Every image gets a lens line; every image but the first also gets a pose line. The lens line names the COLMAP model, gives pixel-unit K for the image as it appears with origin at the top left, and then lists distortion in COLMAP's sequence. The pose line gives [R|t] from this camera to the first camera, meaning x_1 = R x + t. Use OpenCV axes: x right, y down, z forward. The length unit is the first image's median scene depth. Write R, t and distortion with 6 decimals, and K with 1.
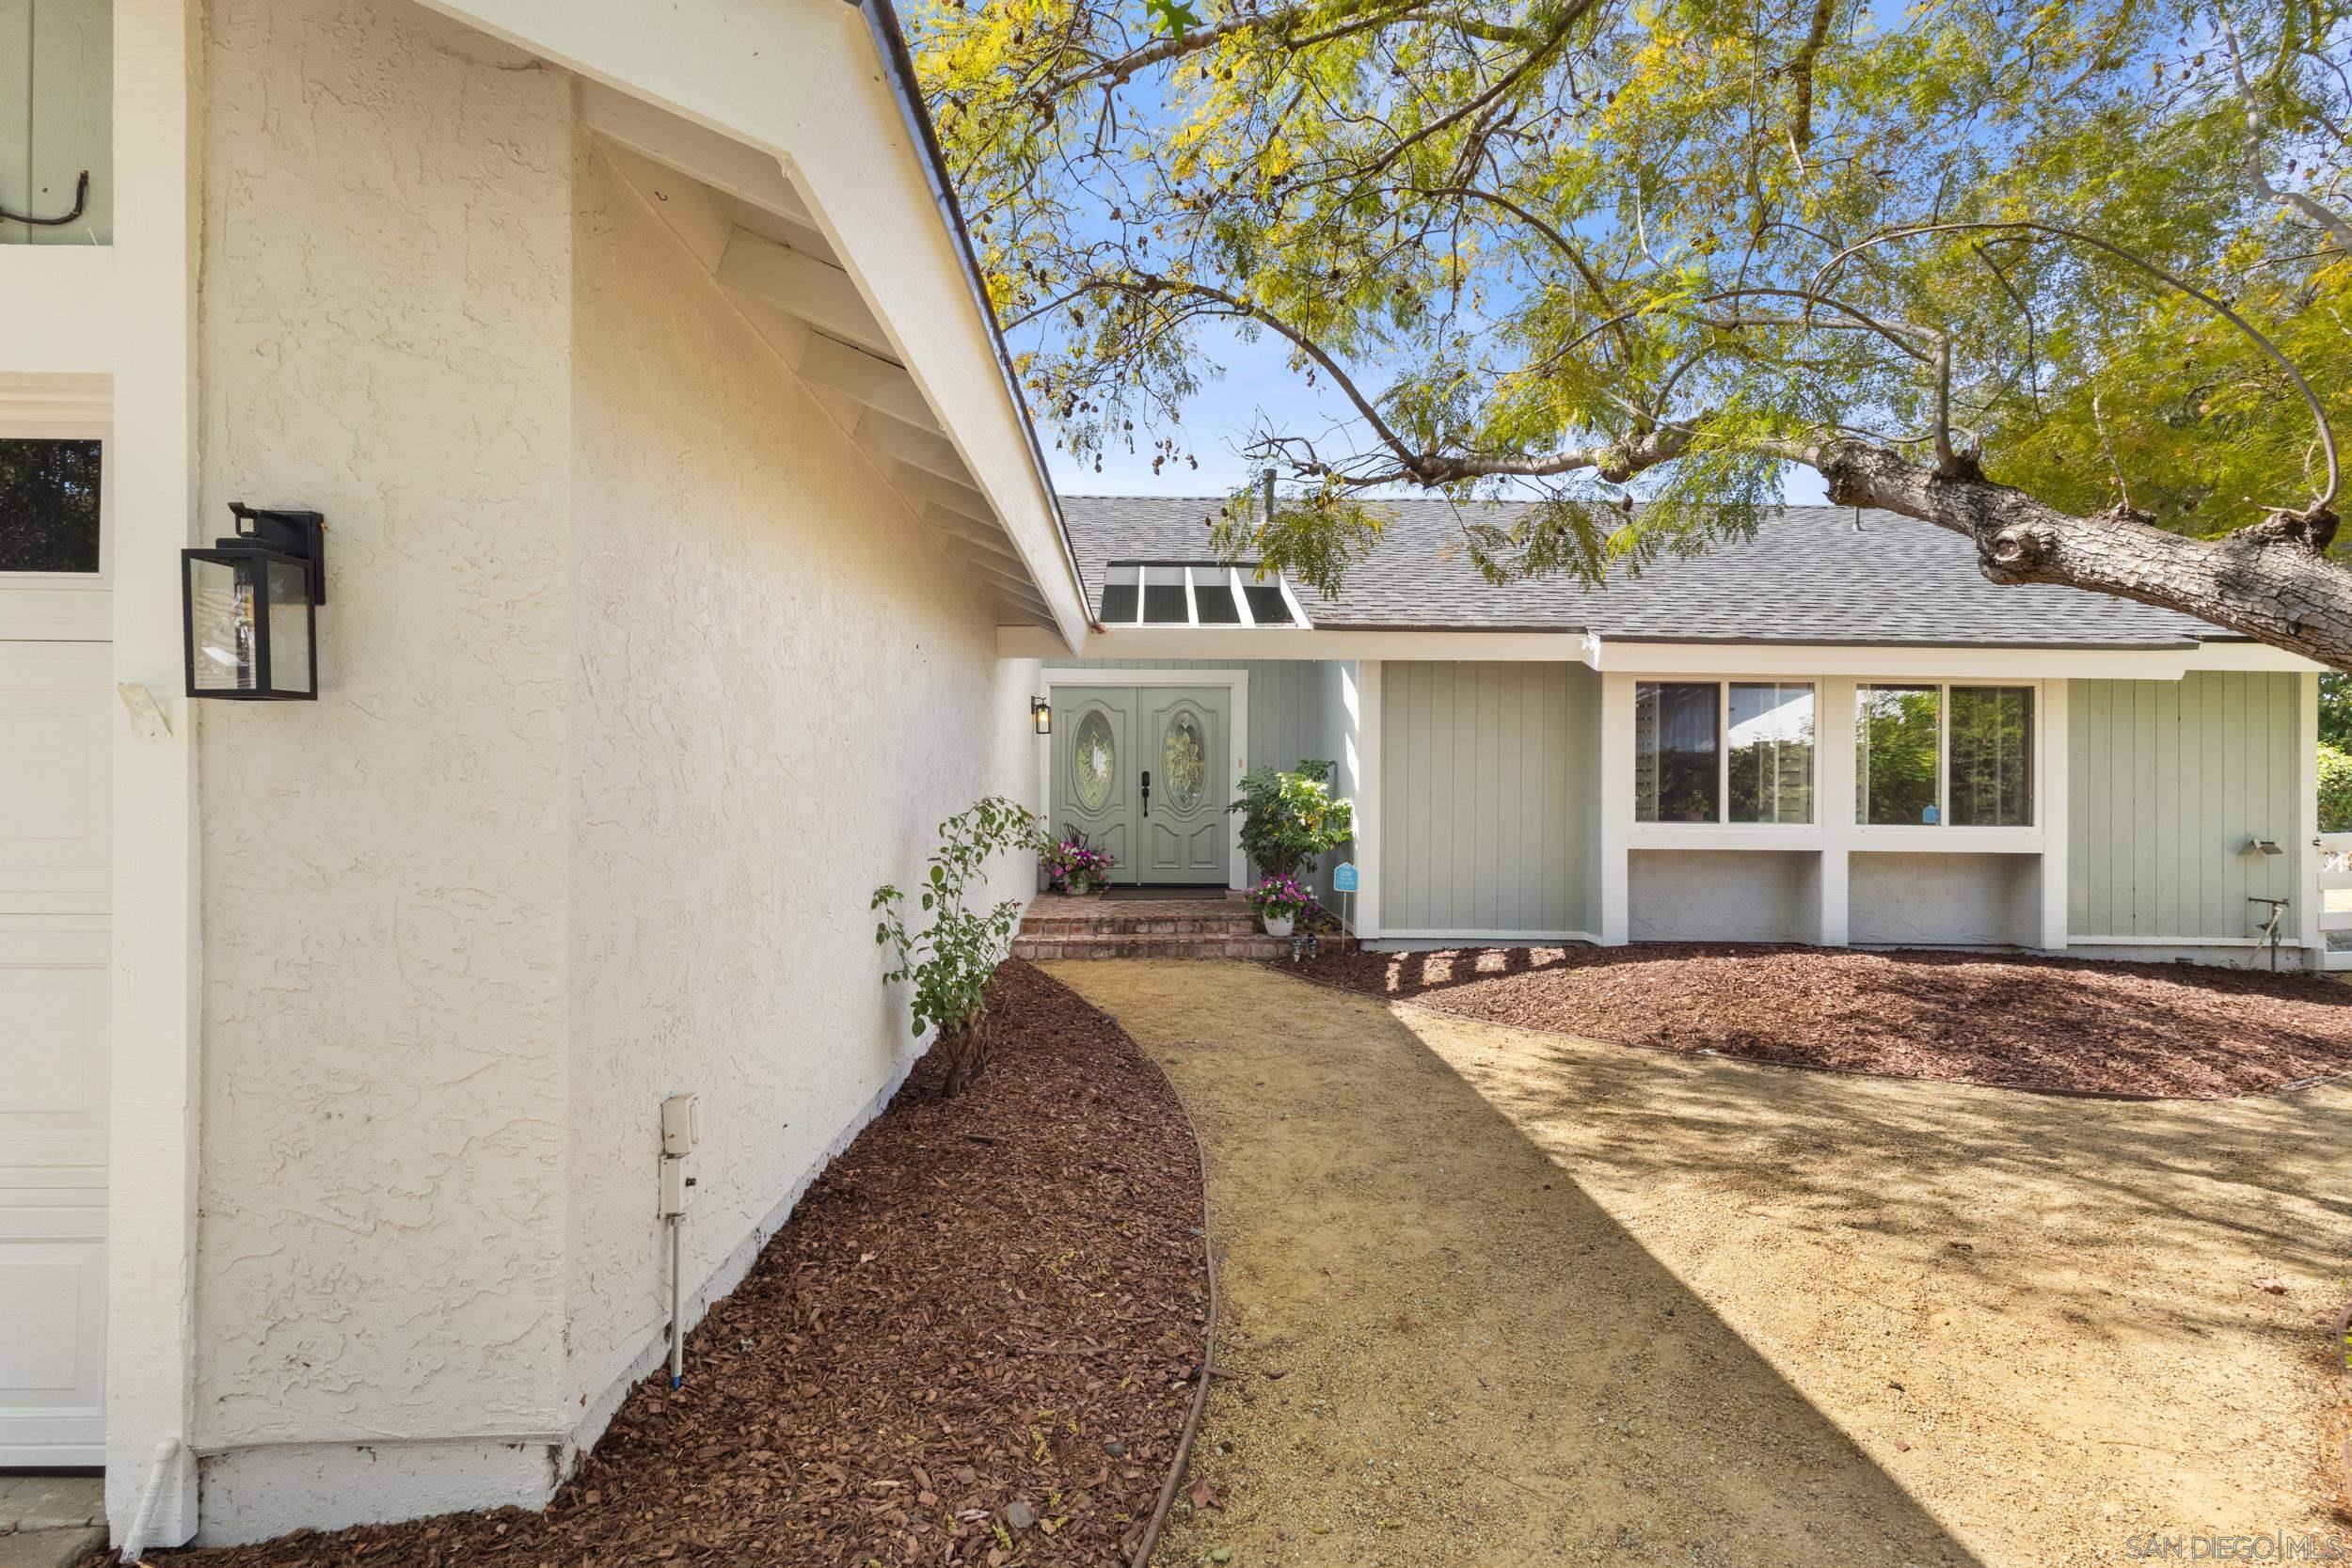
lens RADIAL K [[1089.6, 0, 1177.2], [0, 1089.6, 776.1], [0, 0, 1]] dist [0.002720, 0.002243]
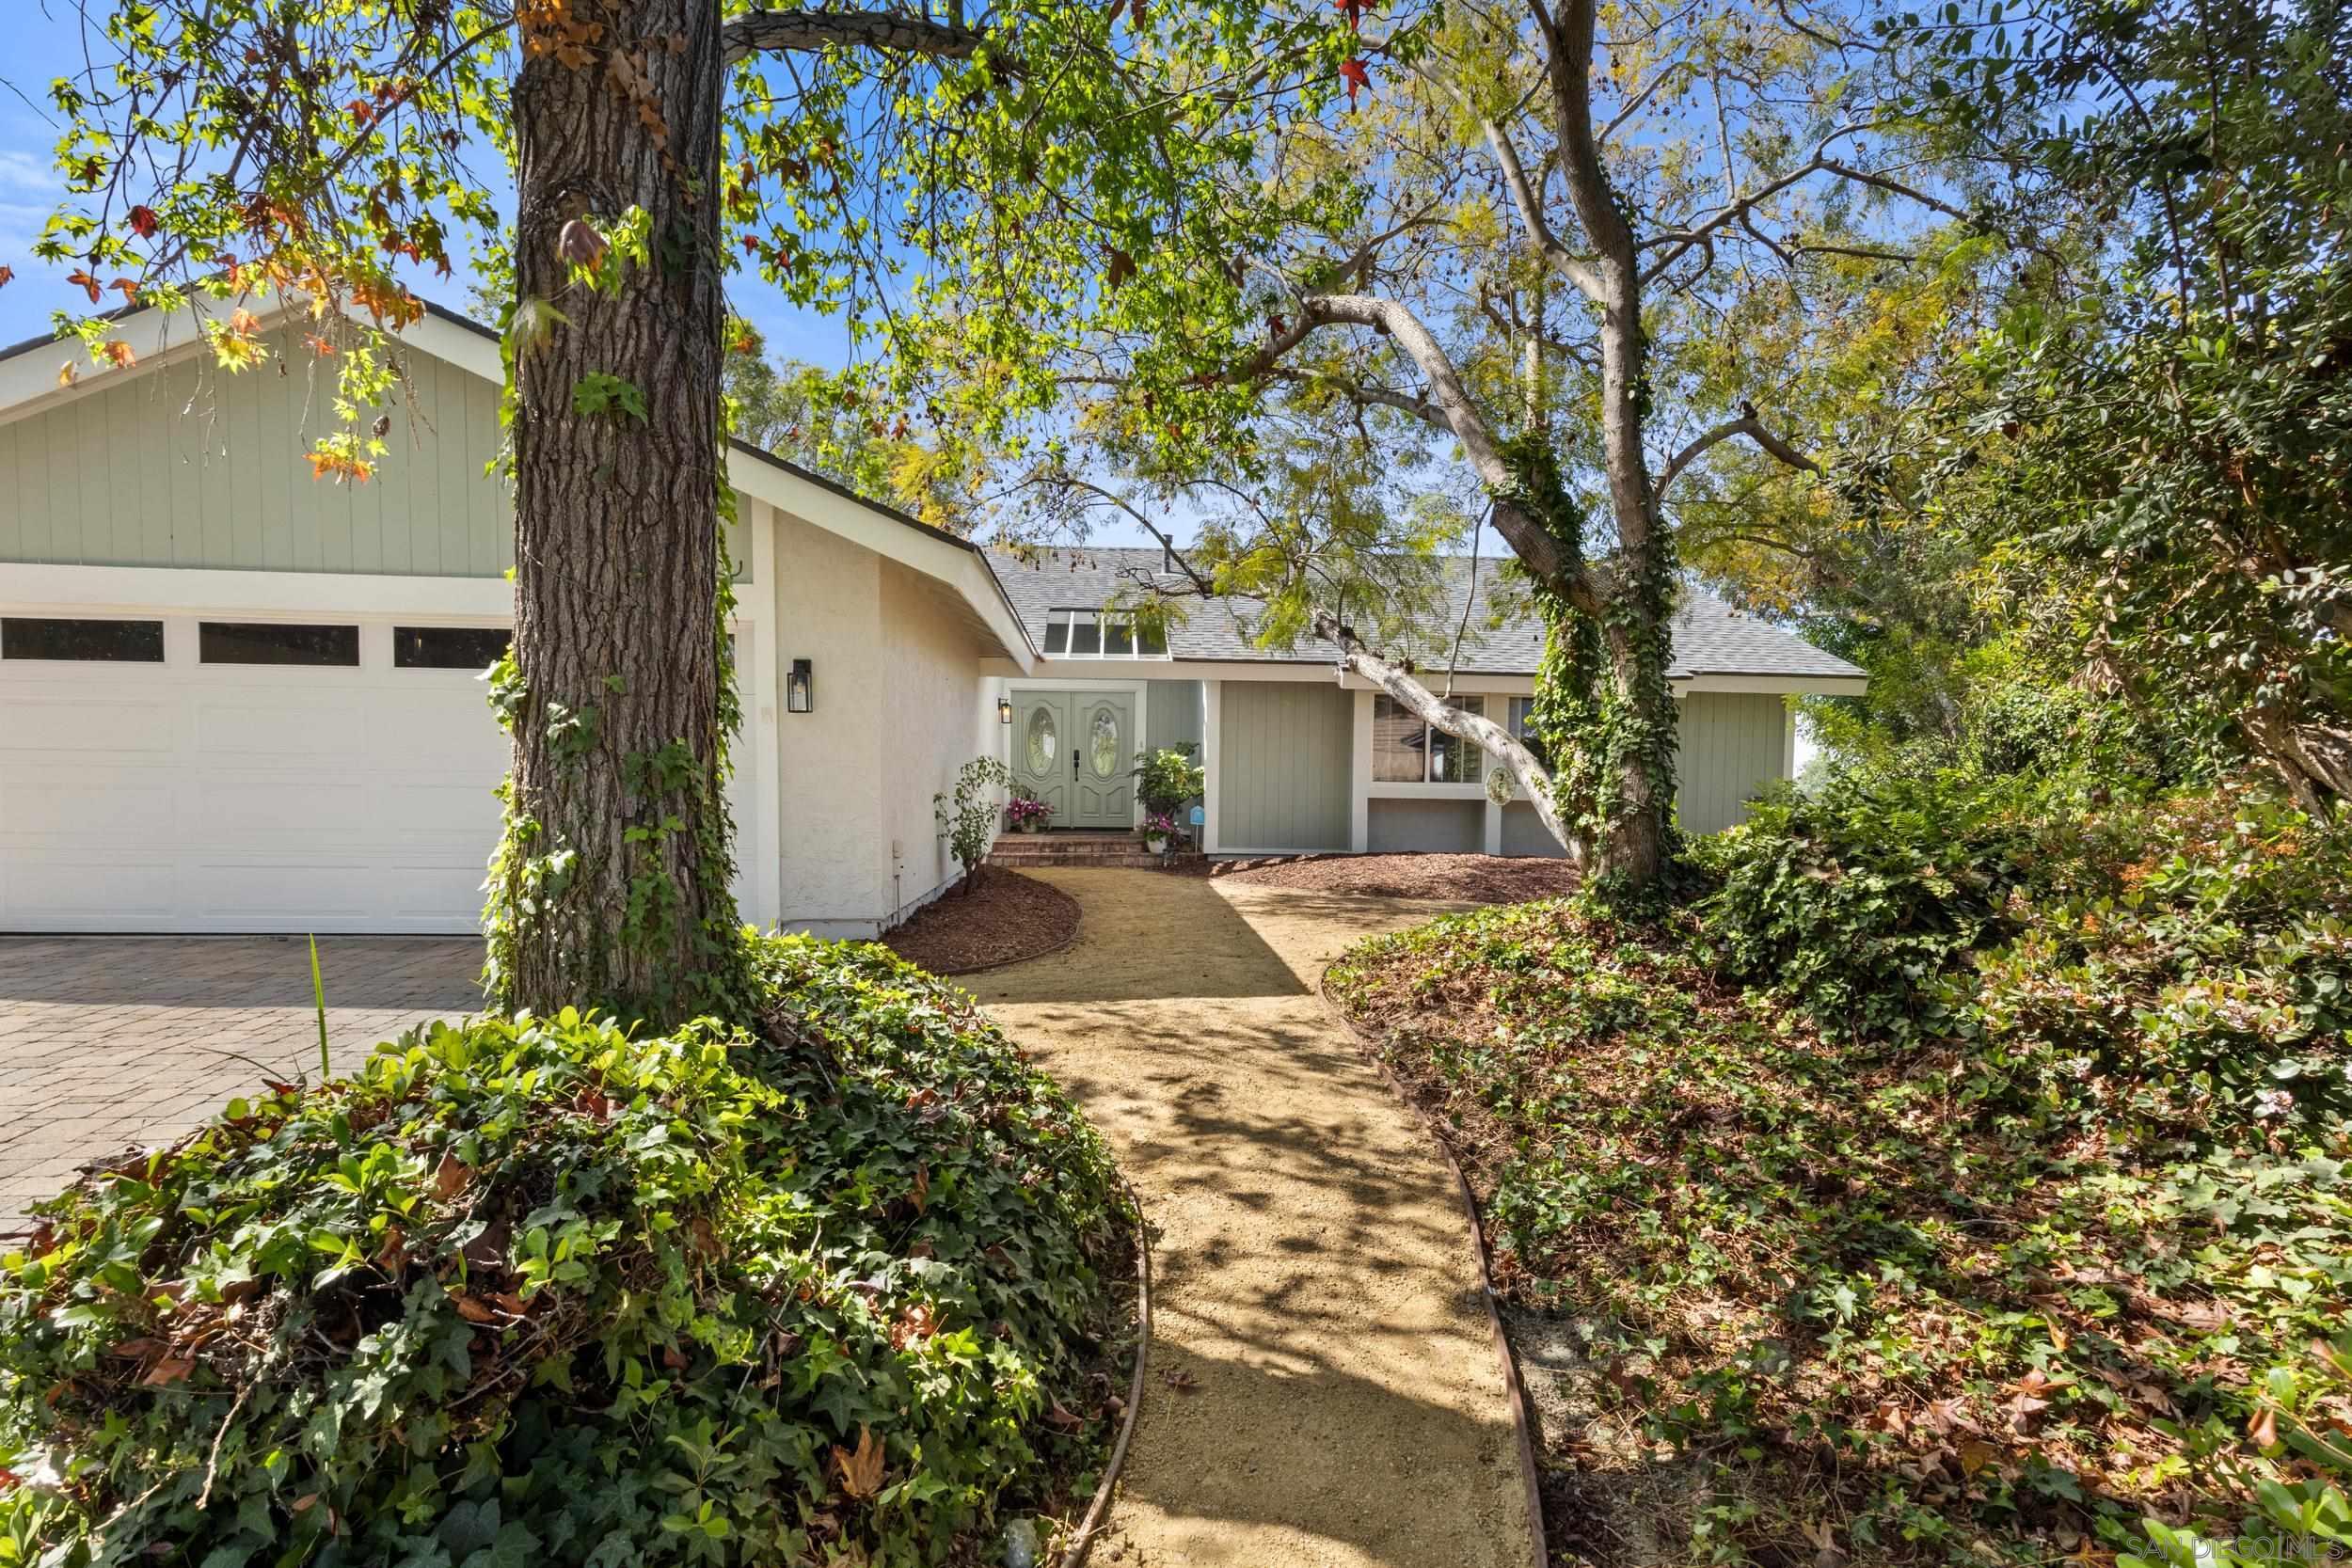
lens RADIAL K [[1089.6, 0, 1191.1], [0, 1089.6, 830.3], [0, 0, 1]] dist [0.002720, 0.002243]
pose [[0.998594, 0.001804, 0.052986, 0.058321], [-0.004940, 0.998239, 0.059117, 0.020372], [-0.052786, -0.059296, 0.996844, -0.577275]]
